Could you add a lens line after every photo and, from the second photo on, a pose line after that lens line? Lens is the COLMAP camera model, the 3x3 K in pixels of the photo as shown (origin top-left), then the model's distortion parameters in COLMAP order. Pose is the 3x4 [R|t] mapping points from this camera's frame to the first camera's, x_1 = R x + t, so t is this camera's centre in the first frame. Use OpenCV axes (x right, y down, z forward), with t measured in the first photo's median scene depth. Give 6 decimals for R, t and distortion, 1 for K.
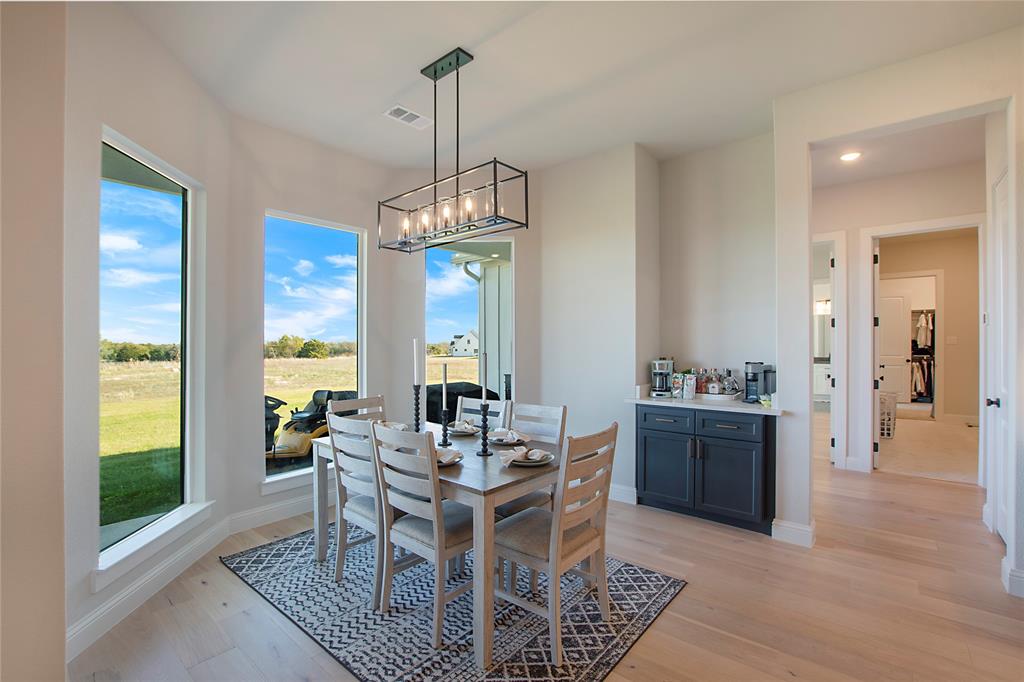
lens RADIAL K [[454.9, 0, 508.4], [0, 454.9, 346.9], [0, 0, 1]] dist [-0.010730, -0.000787]
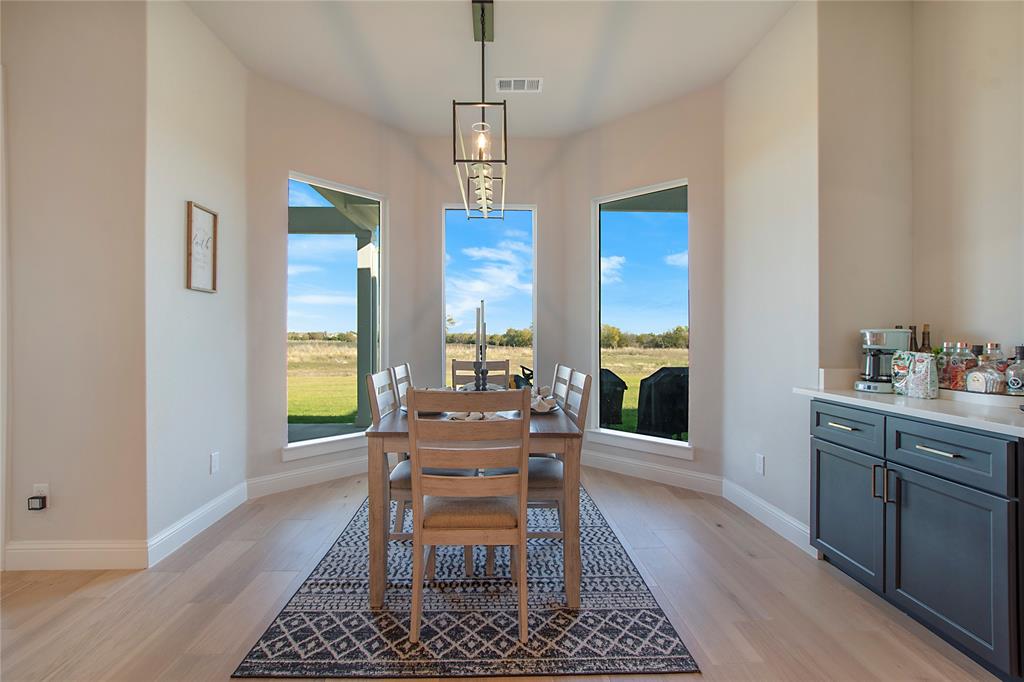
lens RADIAL K [[454.9, 0, 510.1], [0, 454.9, 339.7], [0, 0, 1]] dist [-0.010730, -0.000787]
pose [[0.673298, 0.013489, -0.739248, 0.535239], [-0.012806, 0.999896, 0.006581, 0.055048], [0.739261, 0.005036, 0.673401, 0.314915]]
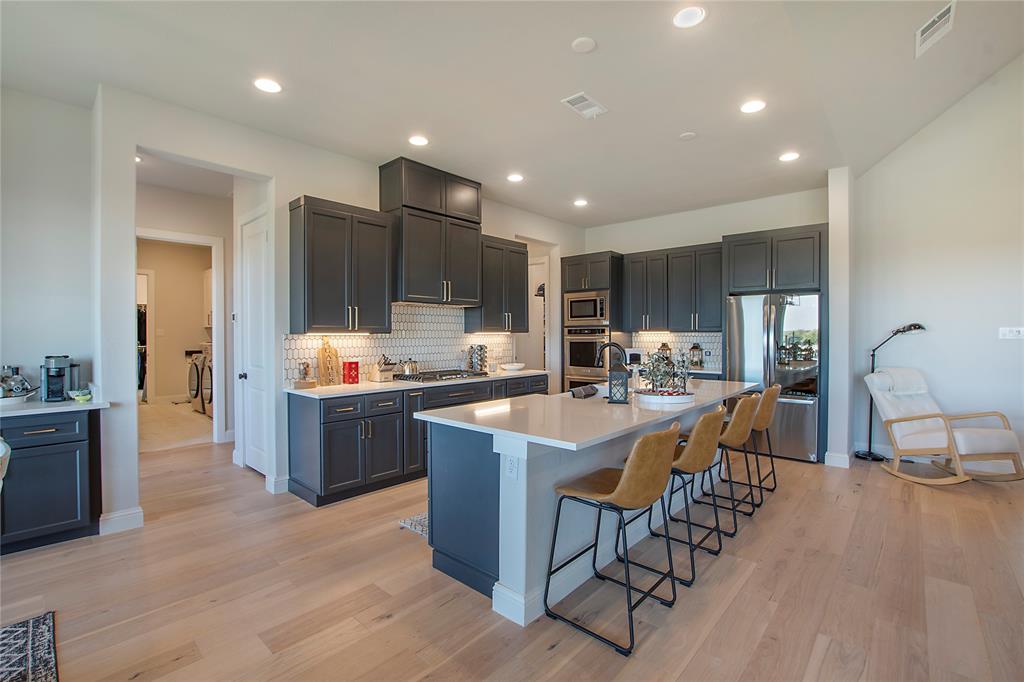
lens RADIAL K [[454.9, 0, 515.3], [0, 454.9, 335.5], [0, 0, 1]] dist [-0.010730, -0.000787]
pose [[0.043286, 0.000908, 0.999062, -0.330302], [0.005749, 0.999983, -0.001158, -0.000307], [-0.999046, 0.005794, 0.043280, 0.064352]]
